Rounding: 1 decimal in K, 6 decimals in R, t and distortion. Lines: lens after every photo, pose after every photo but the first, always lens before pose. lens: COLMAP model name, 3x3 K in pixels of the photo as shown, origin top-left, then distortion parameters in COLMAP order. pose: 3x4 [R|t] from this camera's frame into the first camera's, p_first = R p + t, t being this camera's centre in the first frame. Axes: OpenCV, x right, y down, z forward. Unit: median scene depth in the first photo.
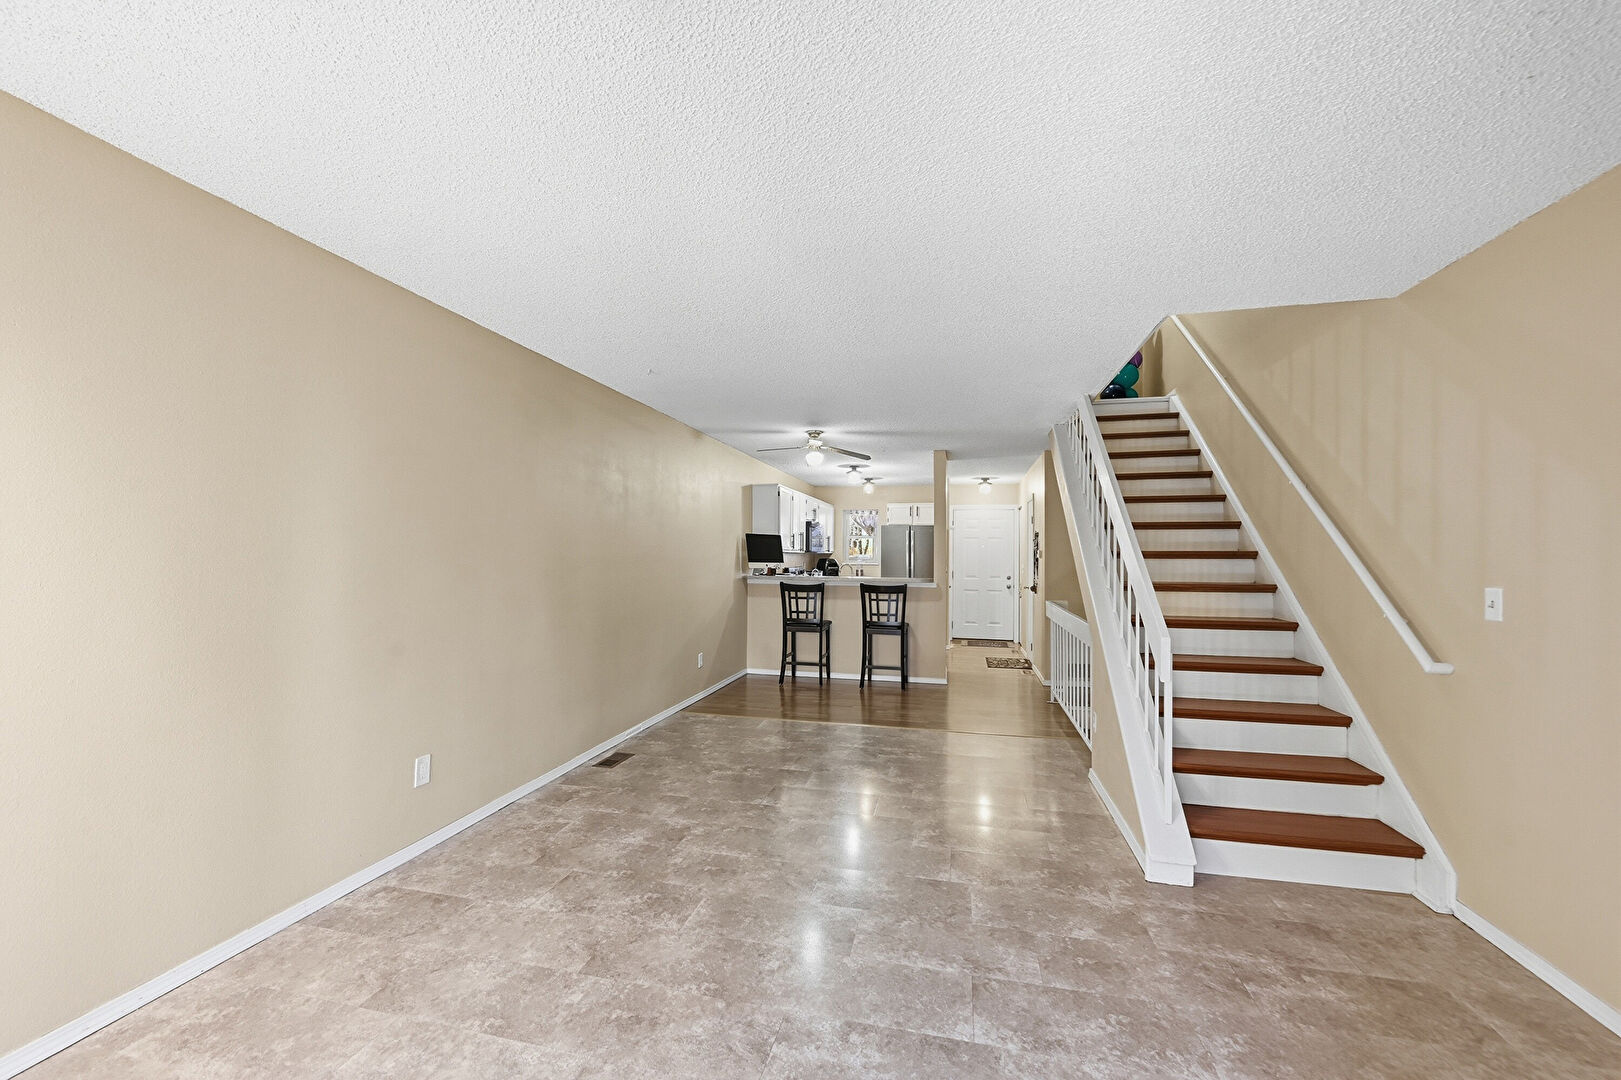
lens RADIAL K [[638.7, 0, 811.2], [0, 638.7, 545.0], [0, 0, 1]] dist [0.000111, 0.000173]
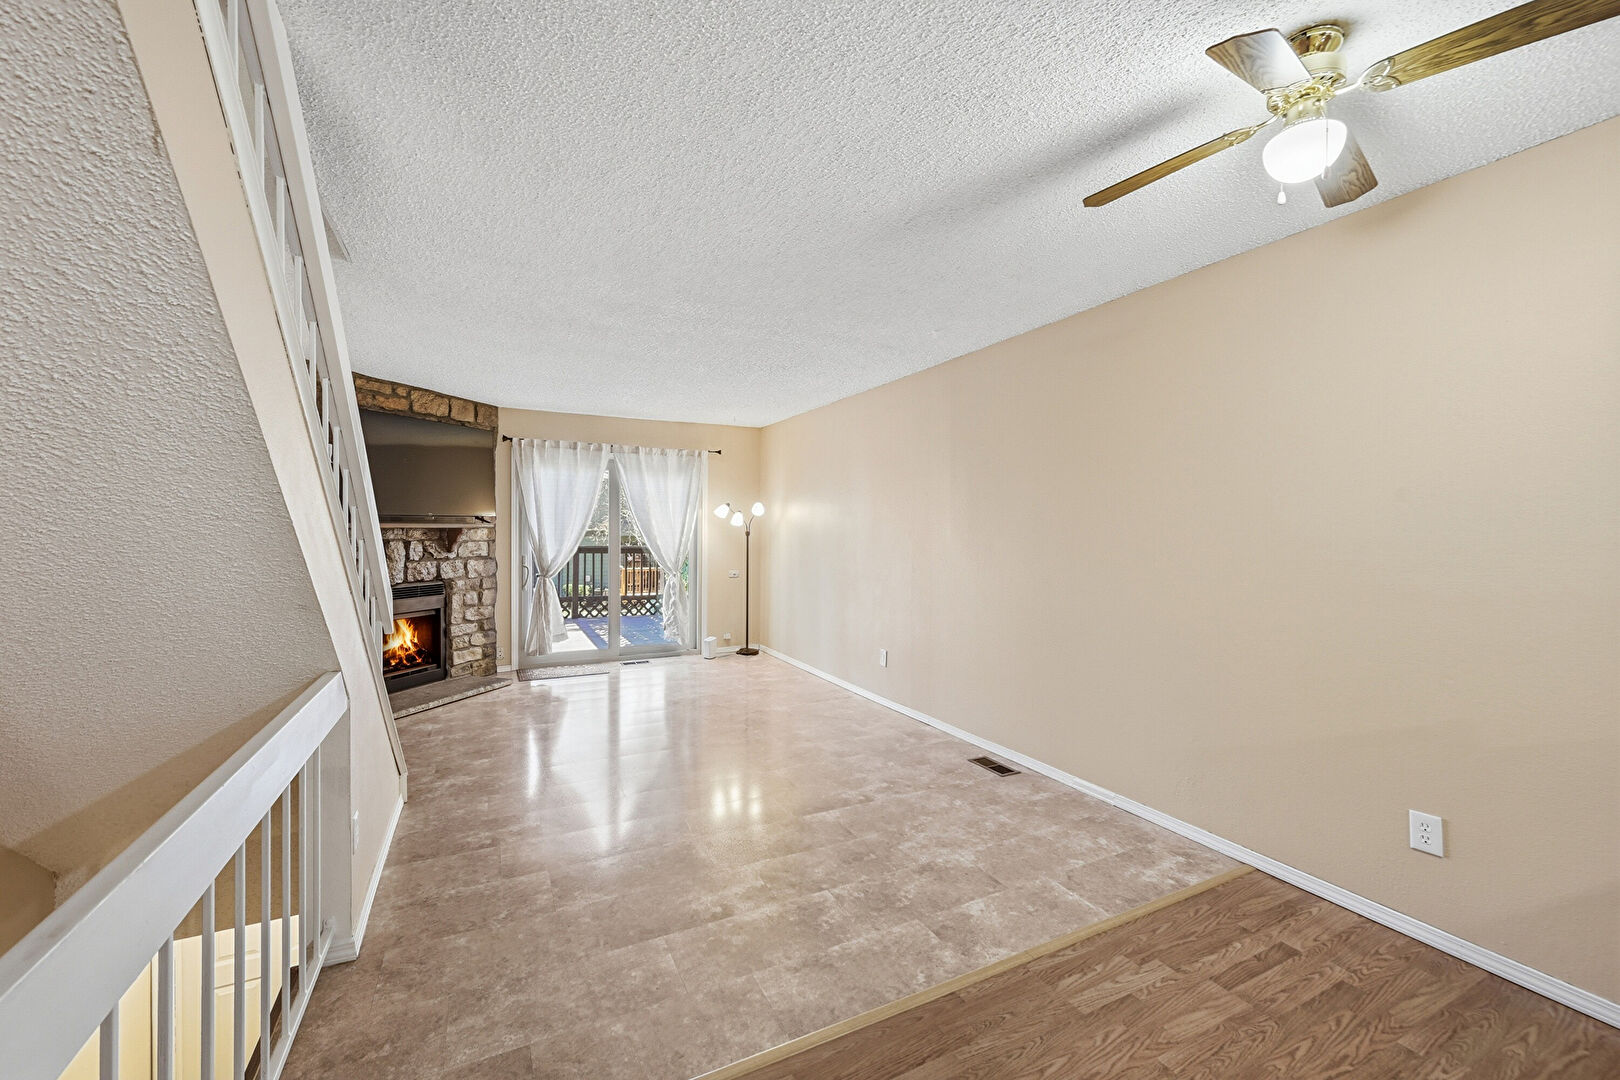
lens RADIAL K [[638.3, 0, 808.3], [0, 638.3, 539.9], [0, 0, 1]] dist [0.000111, 0.000173]
pose [[-0.763556, -0.007474, -0.645698, 0.472444], [-0.004791, 0.999971, -0.005910, 0.031337], [0.645724, -0.001419, -0.763570, 1.555522]]
